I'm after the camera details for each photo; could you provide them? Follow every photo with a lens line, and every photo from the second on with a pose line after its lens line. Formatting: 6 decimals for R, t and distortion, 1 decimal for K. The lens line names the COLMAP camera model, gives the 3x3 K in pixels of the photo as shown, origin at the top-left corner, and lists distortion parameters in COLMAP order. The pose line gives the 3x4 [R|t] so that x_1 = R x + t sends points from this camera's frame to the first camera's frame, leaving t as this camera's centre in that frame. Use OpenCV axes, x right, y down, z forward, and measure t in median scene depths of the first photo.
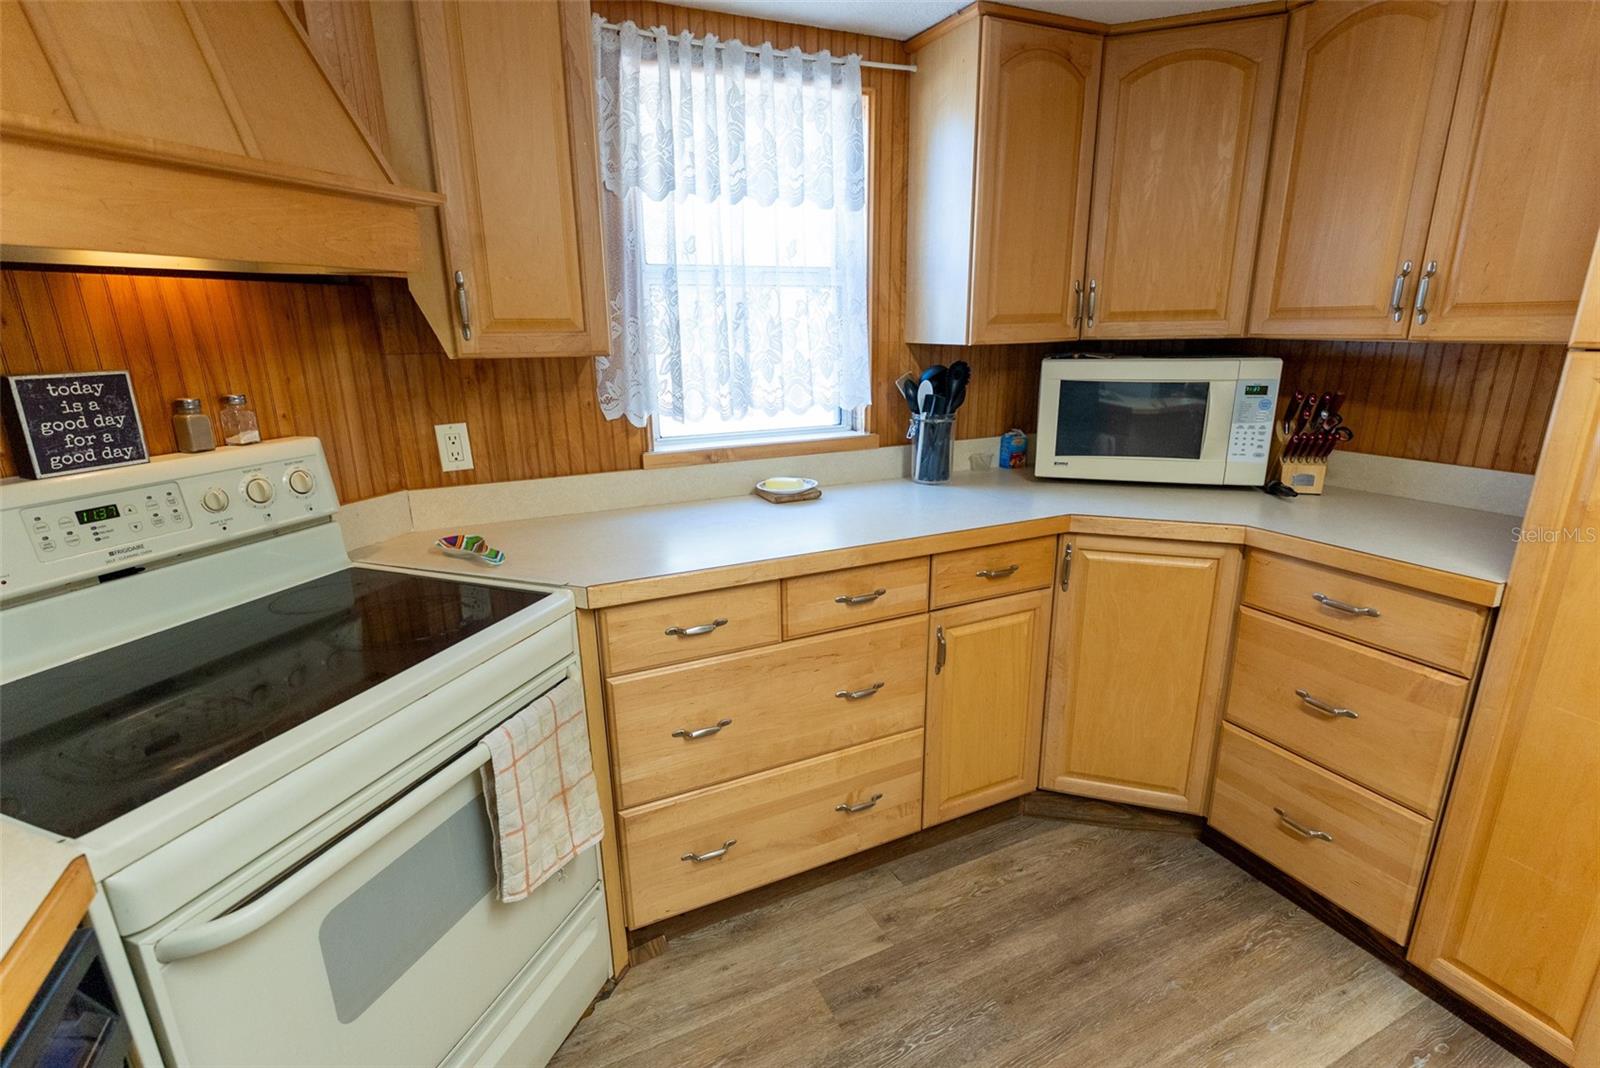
lens RADIAL K [[742.2, 0, 805.0], [0, 742.2, 539.1], [0, 0, 1]] dist [0.000055, -0.000377]
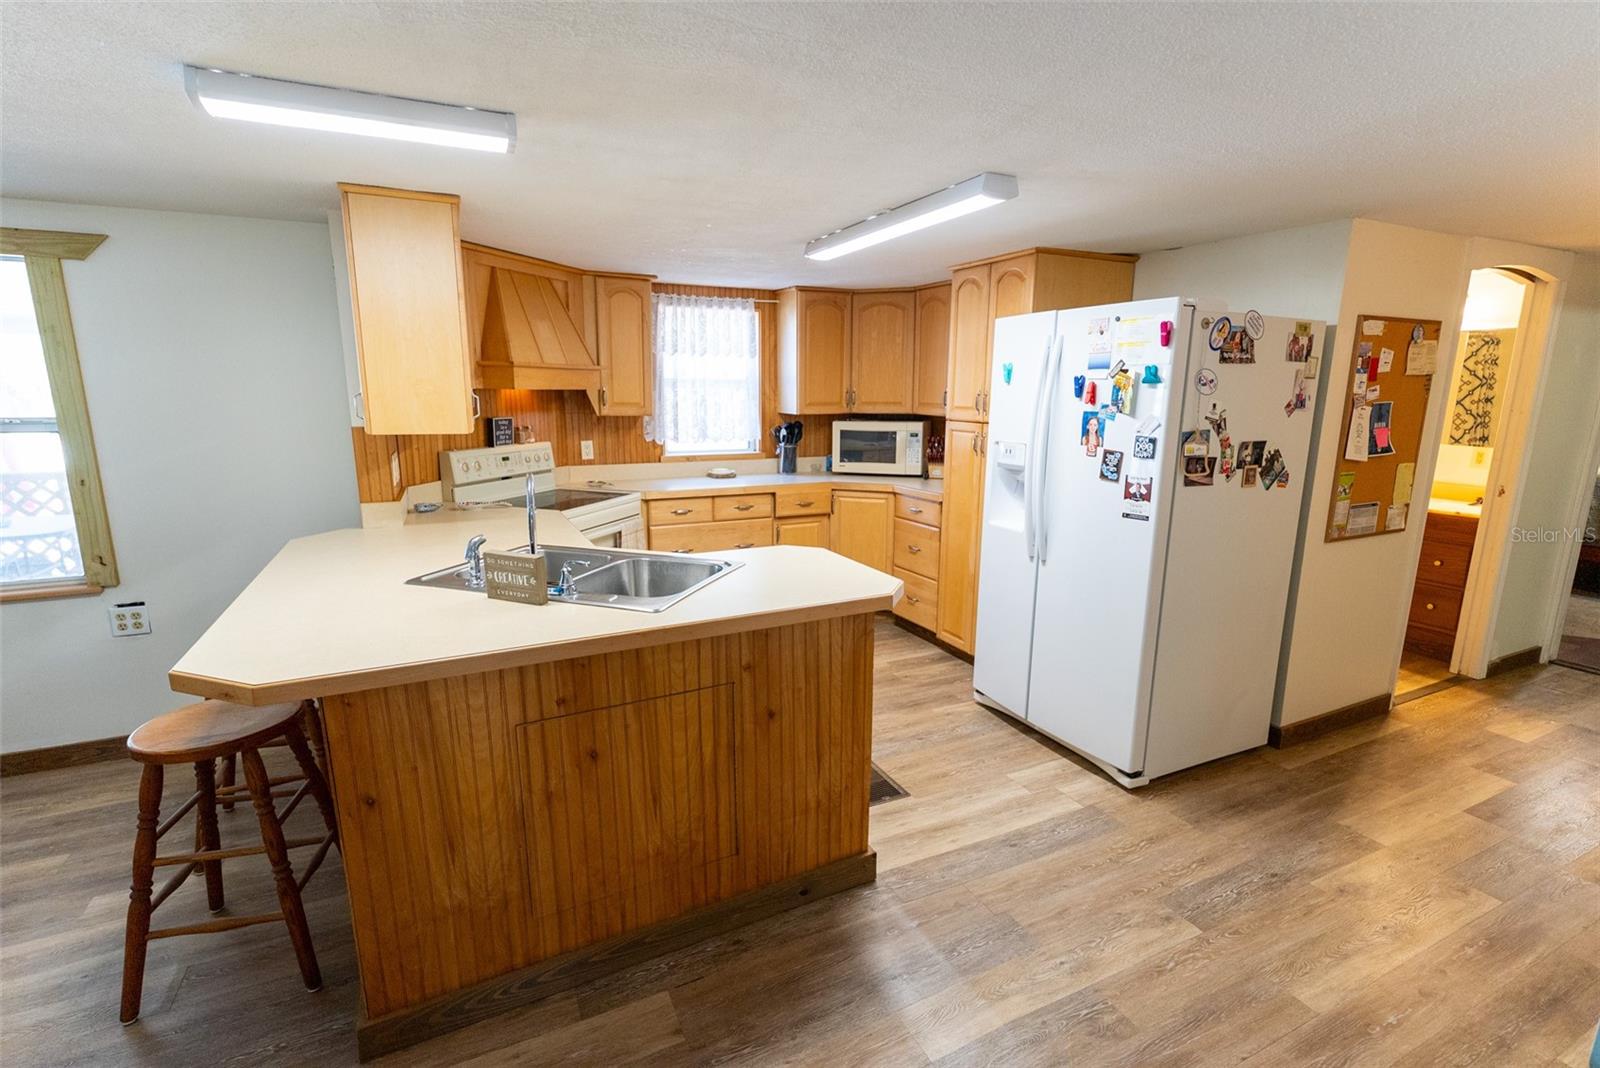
lens RADIAL K [[742.2, 0, 805.0], [0, 742.2, 539.1], [0, 0, 1]] dist [0.000055, -0.000377]
pose [[0.999654, 0.017265, 0.019847, 0.214134], [-0.015626, 0.996677, -0.079942, 0.352318], [-0.021162, 0.079604, 0.996602, -1.441450]]
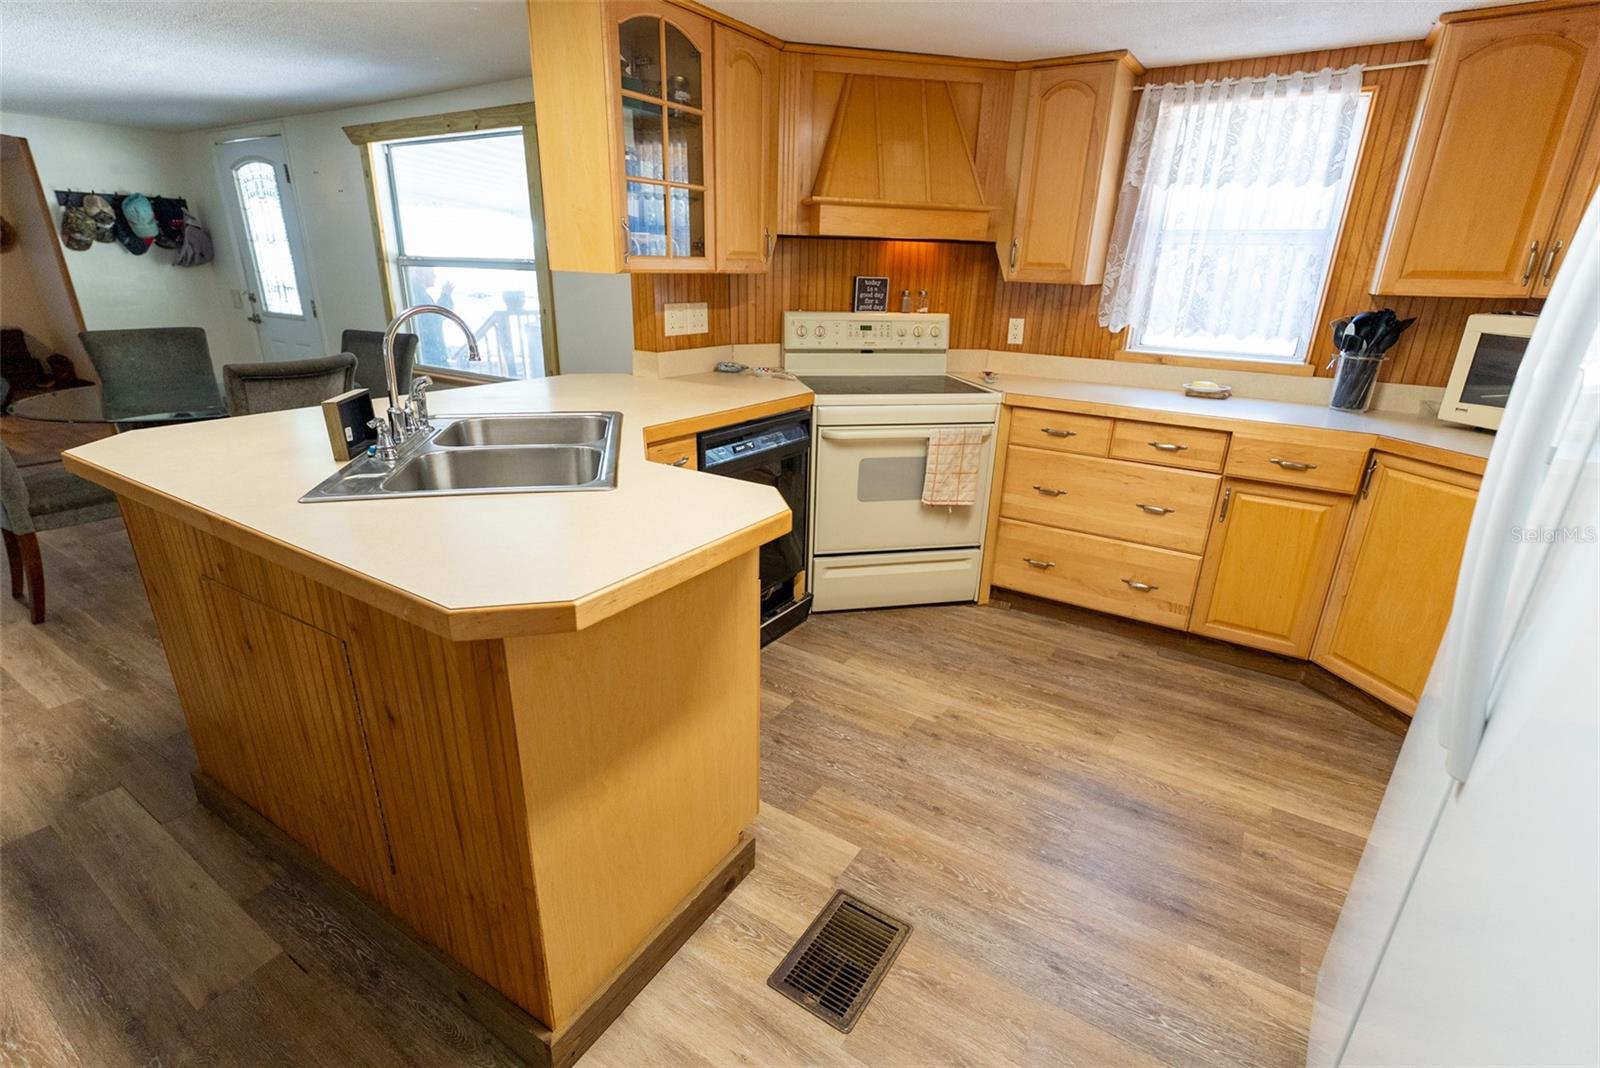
lens RADIAL K [[742.2, 0, 805.0], [0, 742.2, 539.1], [0, 0, 1]] dist [0.000055, -0.000377]
pose [[0.532817, 0.316038, -0.785001, 0.857131], [-0.266692, 0.943084, 0.198665, 0.137965], [0.803107, 0.103501, 0.586776, -0.470292]]
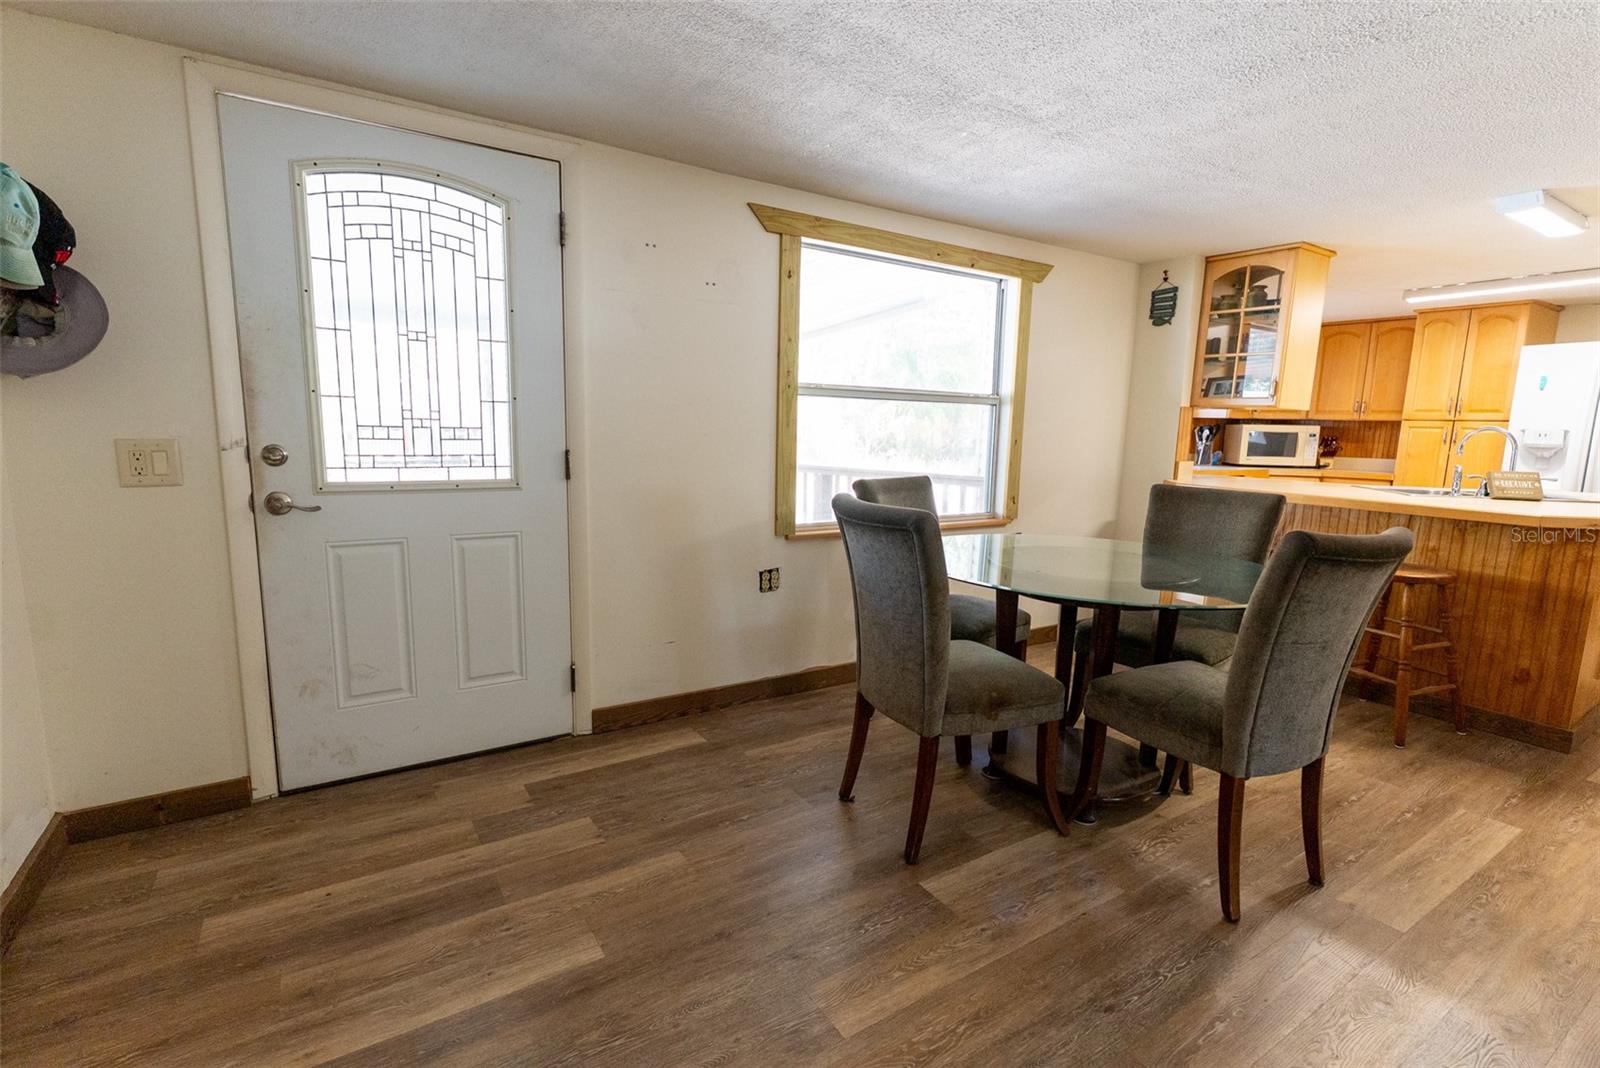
lens RADIAL K [[743.4, 0, 805.4], [0, 743.4, 538.9], [0, 0, 1]] dist [-0.000979, -0.000263]
pose [[0.989804, 0.018446, 0.141238, -2.060494], [-0.000695, 0.992193, -0.124709, 0.662540], [-0.142435, 0.123340, 0.982089, -1.831543]]
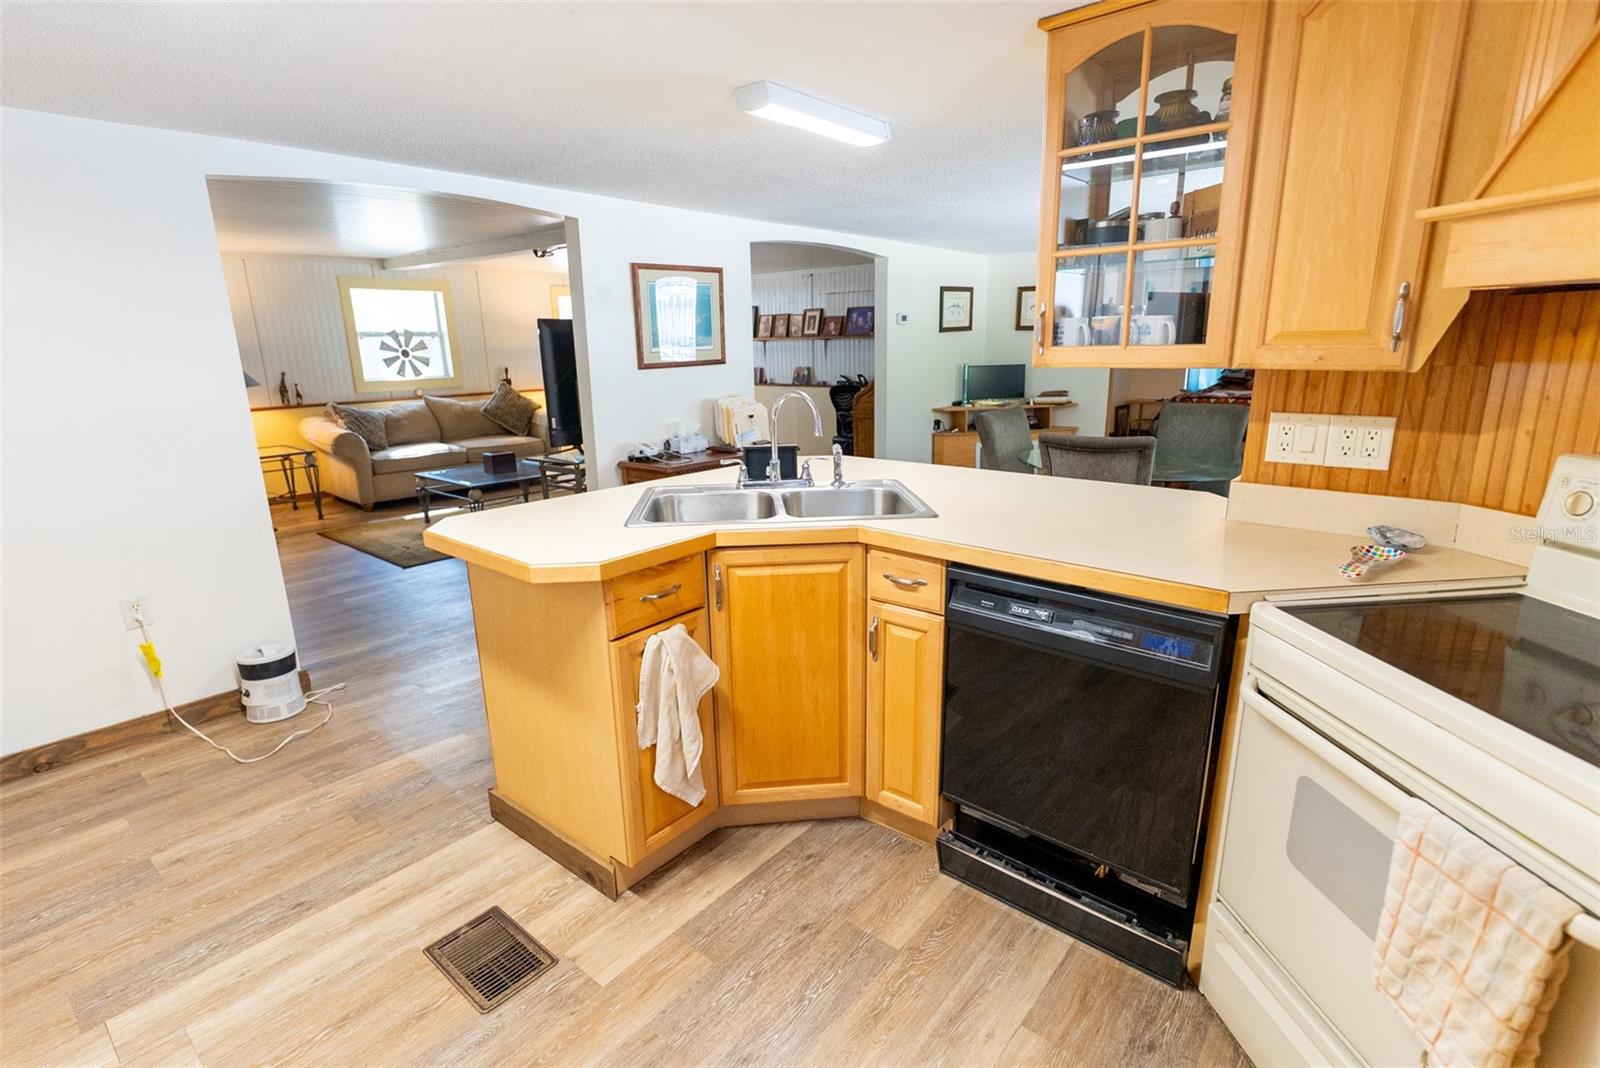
lens RADIAL K [[768.3, 0, 804.8], [0, 768.3, 538.2], [0, 0, 1]] dist [-0.000456, -0.000474]
pose [[-0.904688, 0.137563, -0.403257, 0.342368], [-0.089267, 0.864246, 0.495086, -0.238940], [0.416618, 0.483896, -0.769593, 0.738801]]
